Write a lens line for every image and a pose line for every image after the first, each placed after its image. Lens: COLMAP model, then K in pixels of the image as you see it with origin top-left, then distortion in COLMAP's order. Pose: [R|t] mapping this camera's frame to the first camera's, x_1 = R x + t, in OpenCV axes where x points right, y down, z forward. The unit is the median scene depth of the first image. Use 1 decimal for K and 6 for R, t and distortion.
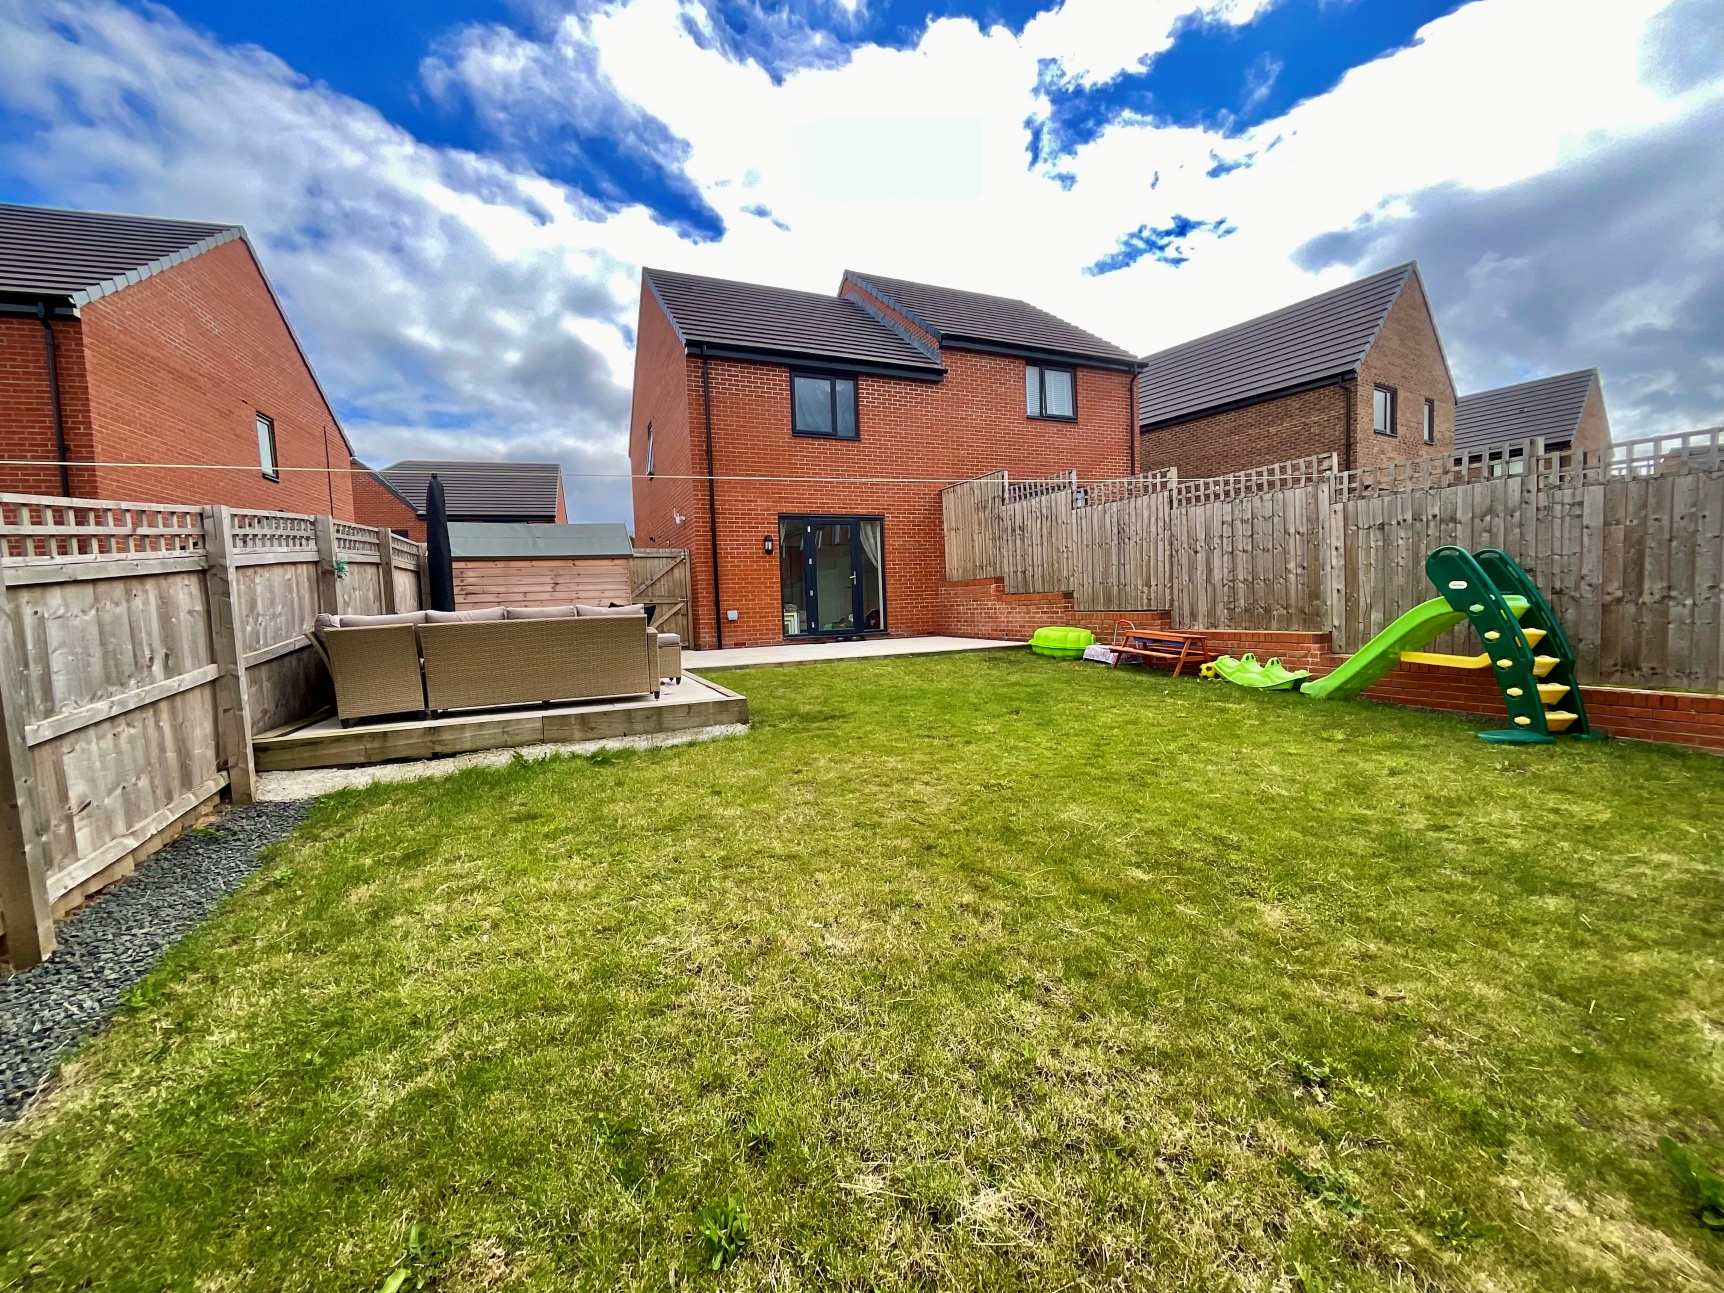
lens RADIAL K [[698.2, 0, 864.3], [0, 698.2, 649.5], [0, 0, 1]] dist [-0.002548, -0.000054]
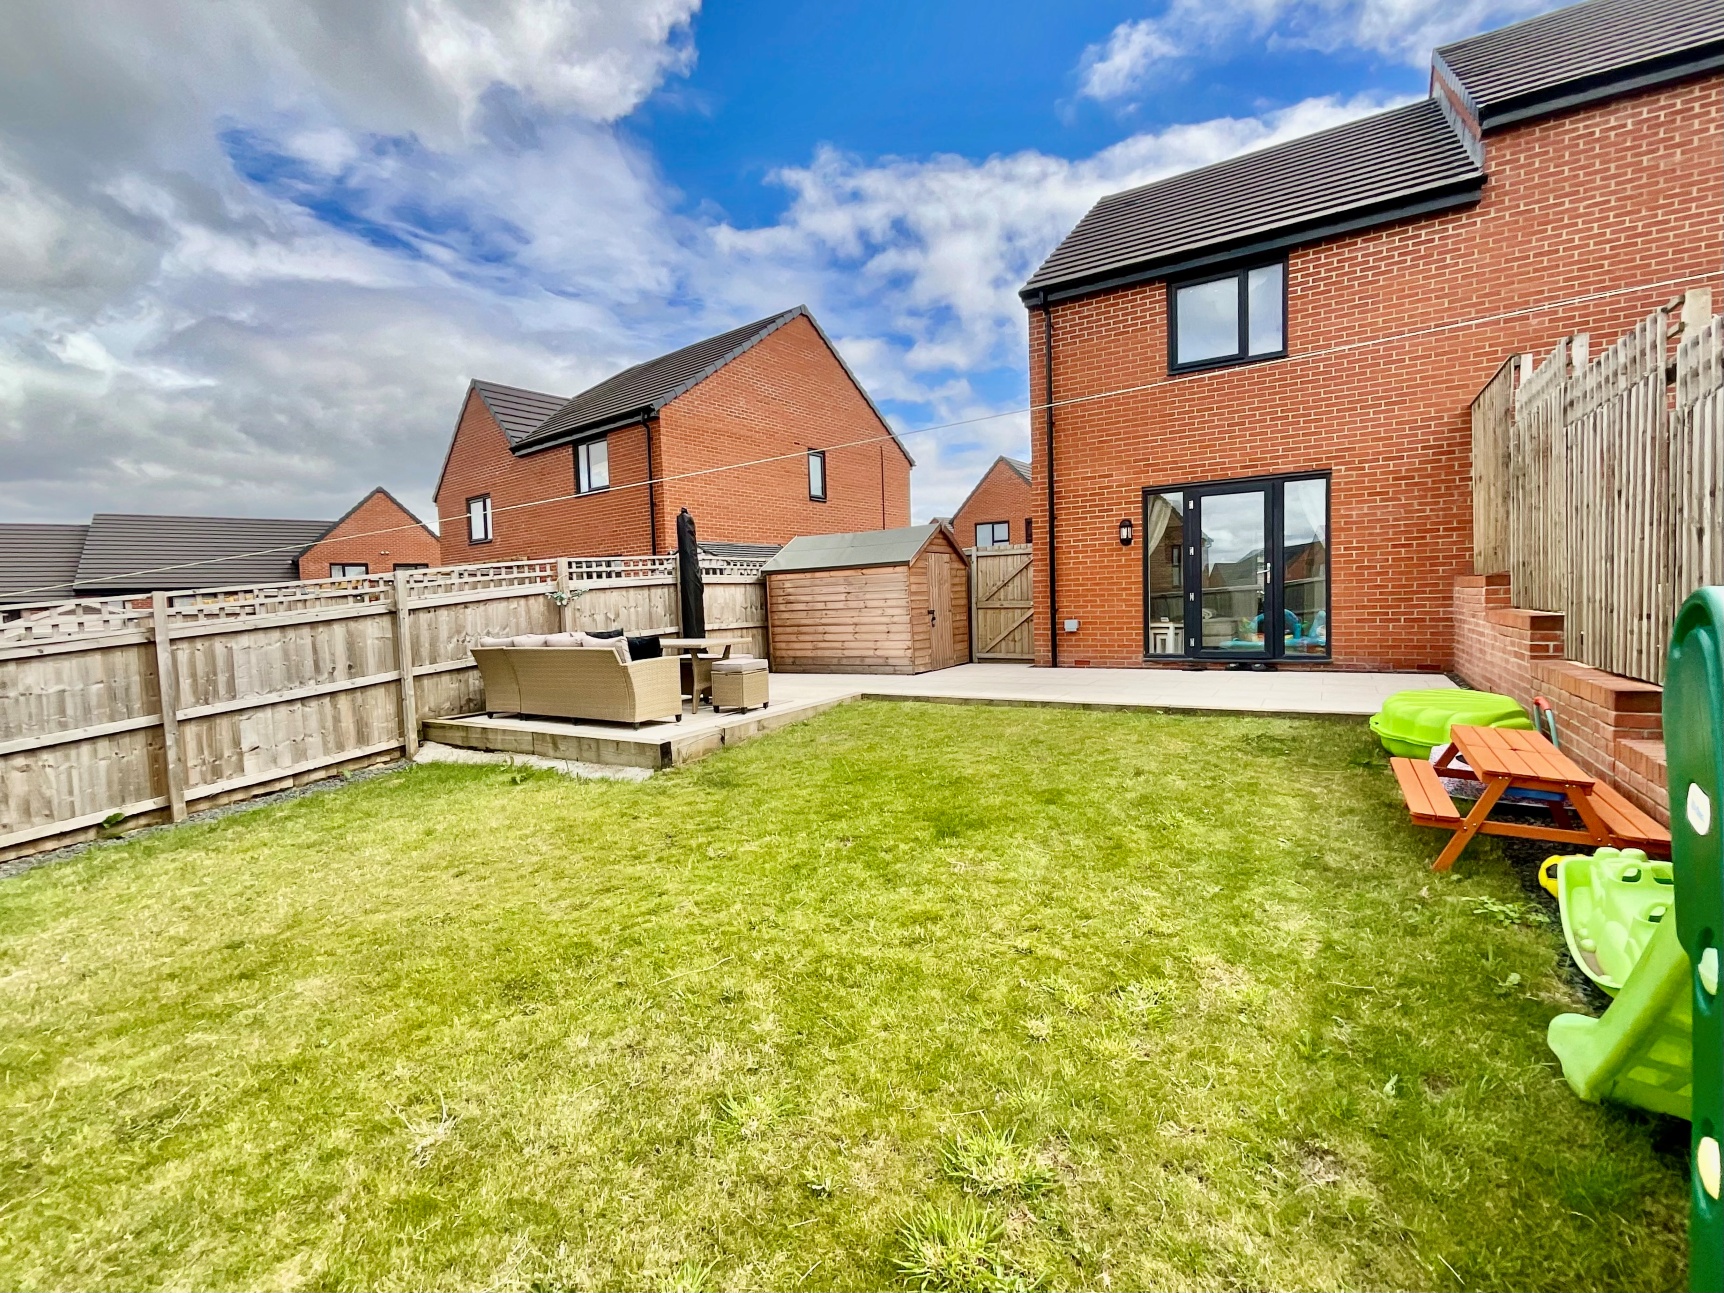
lens RADIAL K [[768.1, 0, 868.0], [0, 768.1, 647.9], [0, 0, 1]] dist [0.000756, 0.000688]
pose [[0.563574, 0.068706, -0.823204, 0.391303], [-0.042098, 0.997629, 0.054443, -0.059723], [0.824992, 0.003973, 0.565130, 0.308859]]
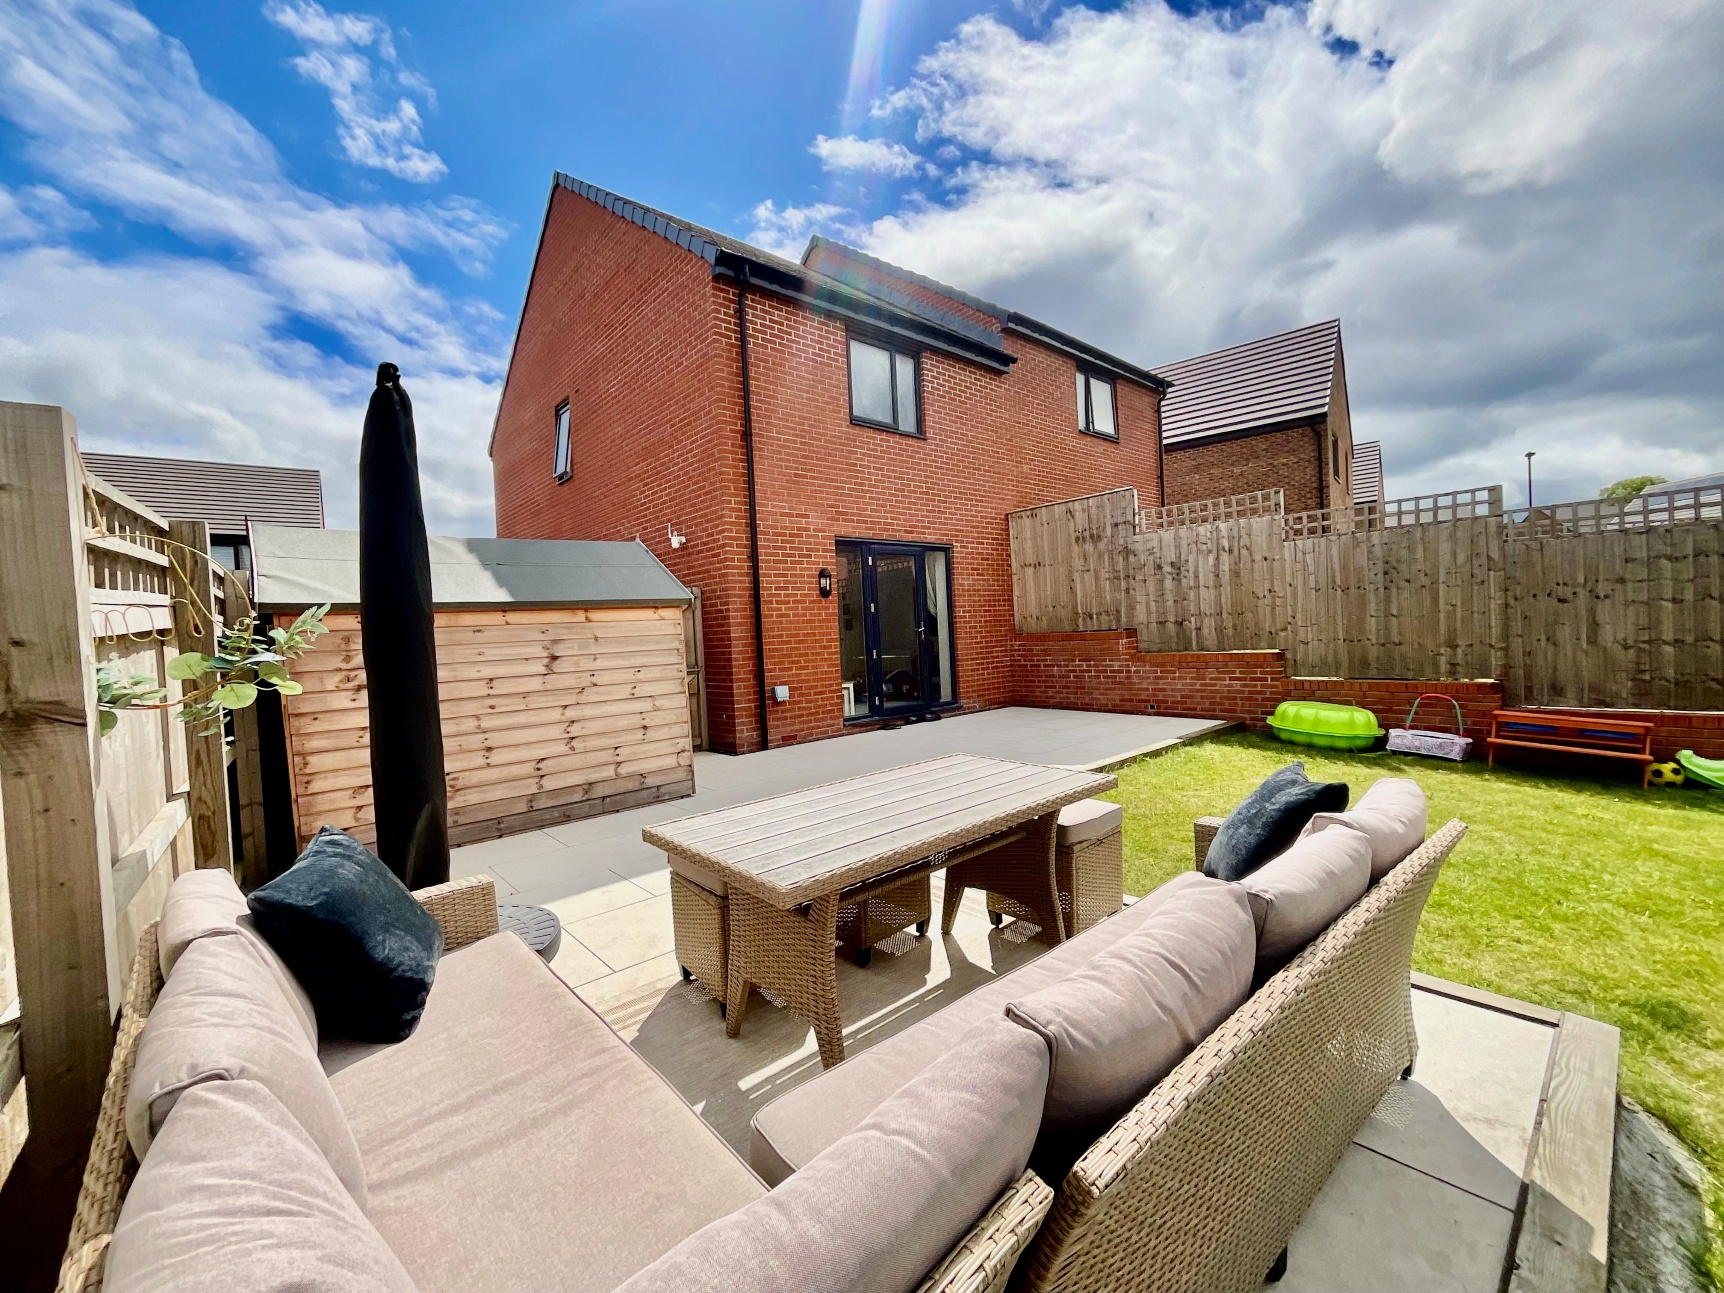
lens RADIAL K [[698.2, 0, 864.3], [0, 698.2, 649.5], [0, 0, 1]] dist [-0.002548, -0.000054]
pose [[0.955613, -0.017518, 0.294103, -0.295393], [0.033521, 0.998214, -0.049458, -0.053620], [-0.292711, 0.057121, 0.954493, 0.364208]]
